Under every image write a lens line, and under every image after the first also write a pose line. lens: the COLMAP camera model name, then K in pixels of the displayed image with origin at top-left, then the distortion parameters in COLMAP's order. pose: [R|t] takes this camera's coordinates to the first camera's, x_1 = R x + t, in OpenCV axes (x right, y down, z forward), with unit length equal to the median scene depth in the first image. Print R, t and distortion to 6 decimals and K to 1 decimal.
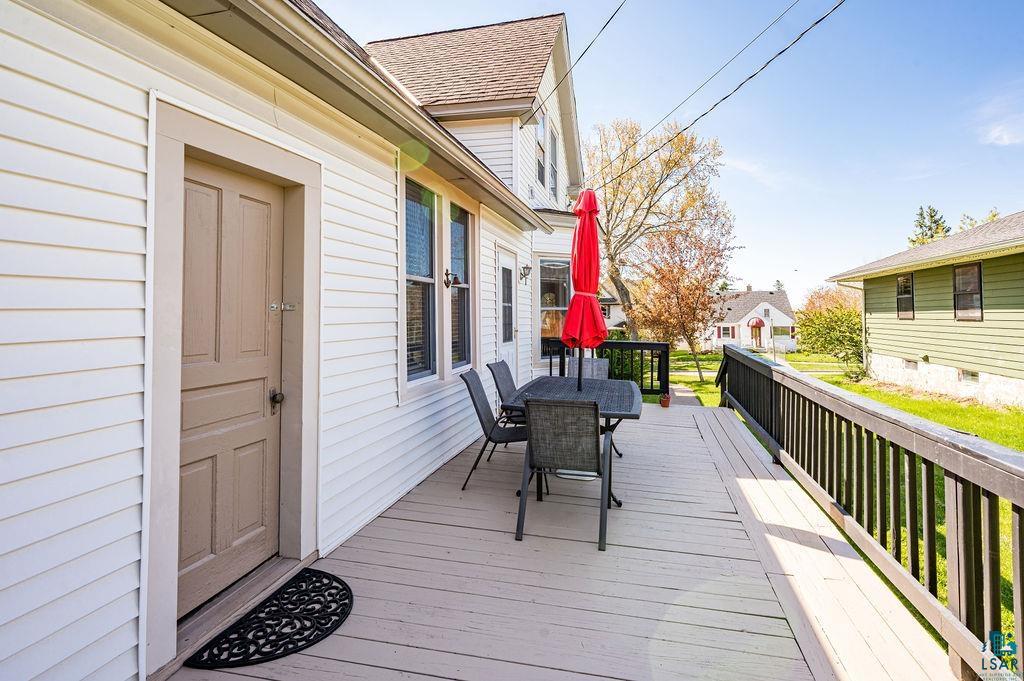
lens RADIAL K [[502.7, 0, 512.7], [0, 502.7, 295.9], [0, 0, 1]] dist [0.004936, 0.001501]
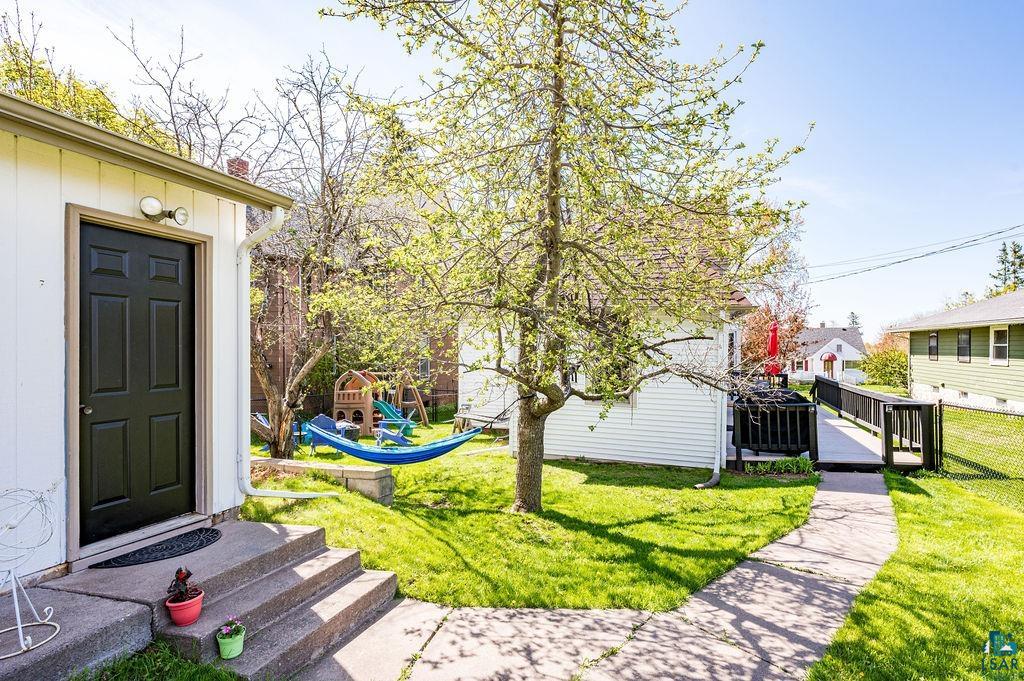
lens RADIAL K [[502.7, 0, 513.5], [0, 502.7, 346.0], [0, 0, 1]] dist [0.004936, 0.001501]
pose [[0.994228, 0.001957, -0.107271, -0.138591], [0.002256, 0.999231, 0.039138, -0.024866], [0.107265, -0.039154, 0.993459, -0.277638]]
